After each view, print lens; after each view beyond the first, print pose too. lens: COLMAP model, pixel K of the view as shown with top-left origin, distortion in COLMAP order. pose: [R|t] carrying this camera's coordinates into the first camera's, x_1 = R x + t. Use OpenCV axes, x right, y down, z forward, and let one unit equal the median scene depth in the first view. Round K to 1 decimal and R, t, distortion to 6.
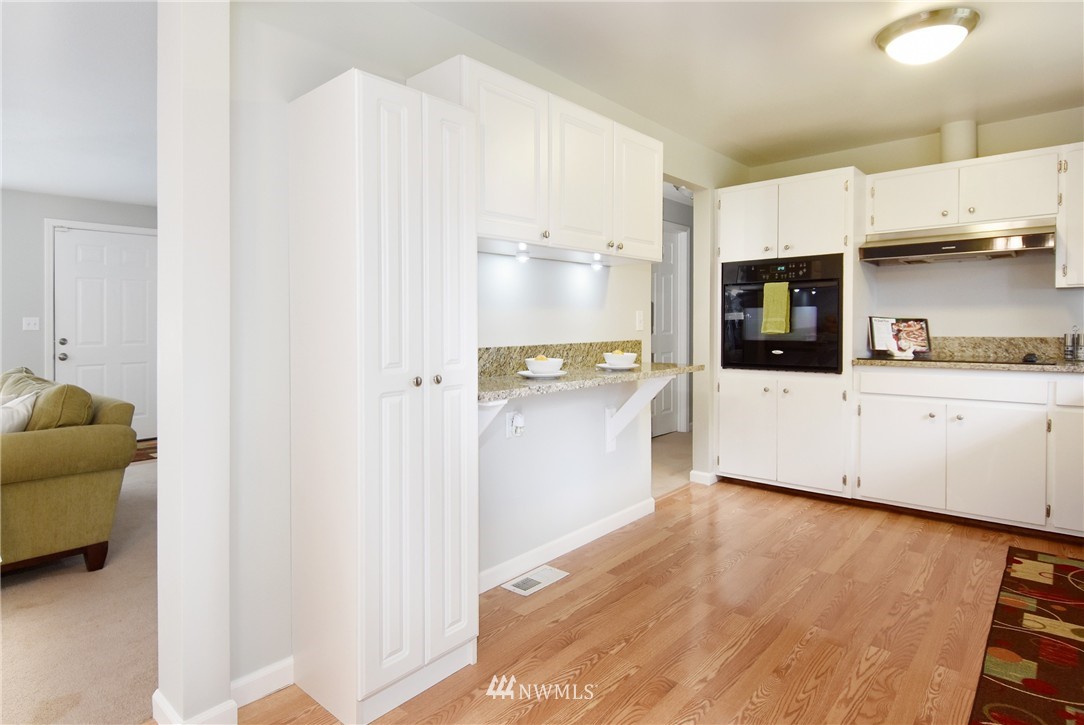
lens RADIAL K [[597.7, 0, 510.4], [0, 597.7, 346.8], [0, 0, 1]] dist [-0.001531, -0.001671]
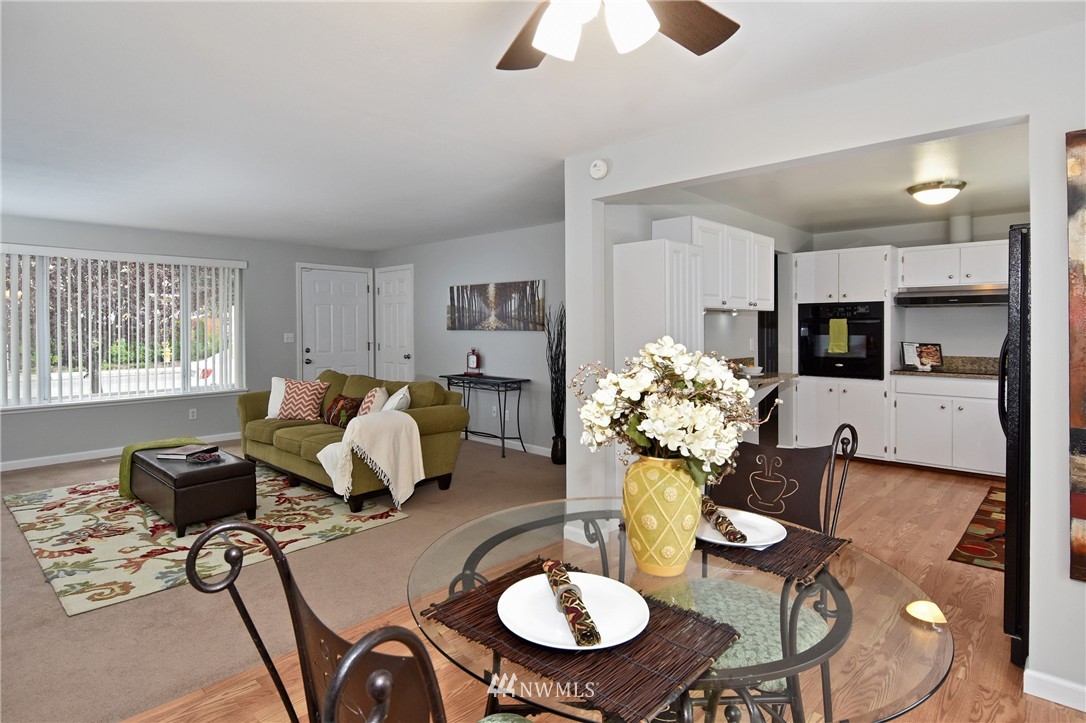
lens RADIAL K [[576.1, 0, 521.4], [0, 576.1, 335.3], [0, 0, 1]] dist [0.011298, -0.012933]
pose [[0.999570, 0.008976, -0.027917, -0.340573], [-0.009691, 0.999625, -0.025597, -0.022711], [0.027677, 0.025856, 0.999282, -0.520678]]
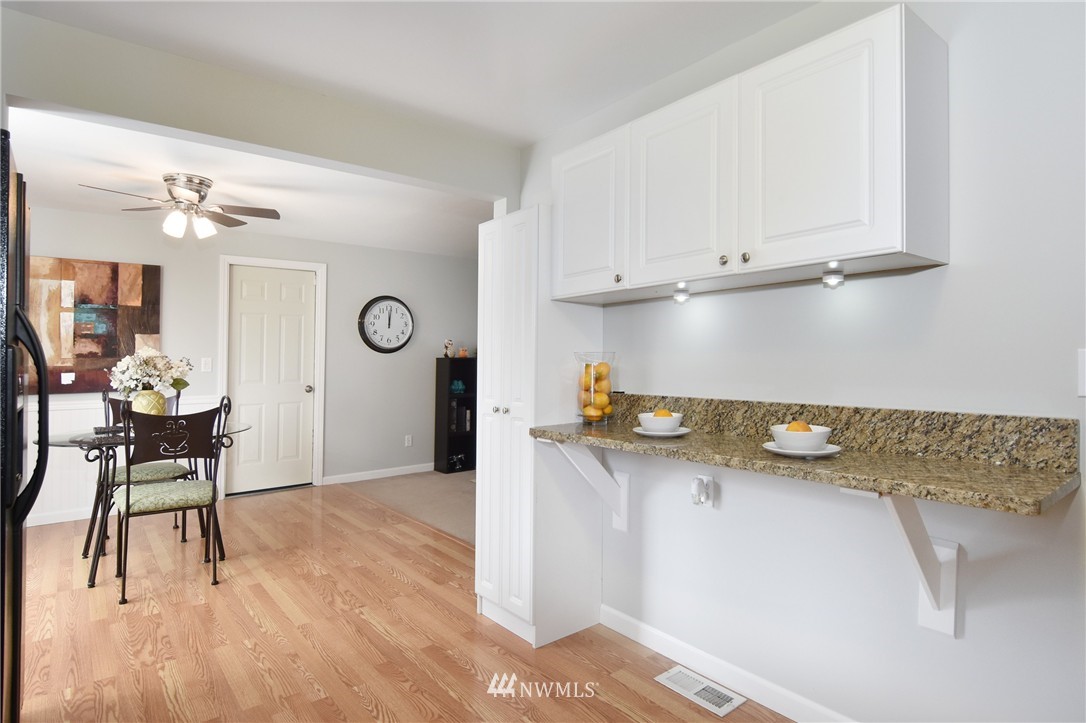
lens RADIAL K [[576.1, 0, 554.7], [0, 576.1, 363.7], [0, 0, 1]] dist [0.011298, -0.012933]
pose [[-0.141223, 0.019739, -0.989781, 0.619469], [-0.030019, 0.999256, 0.024211, -0.046375], [0.989523, 0.033132, -0.140525, 0.671531]]
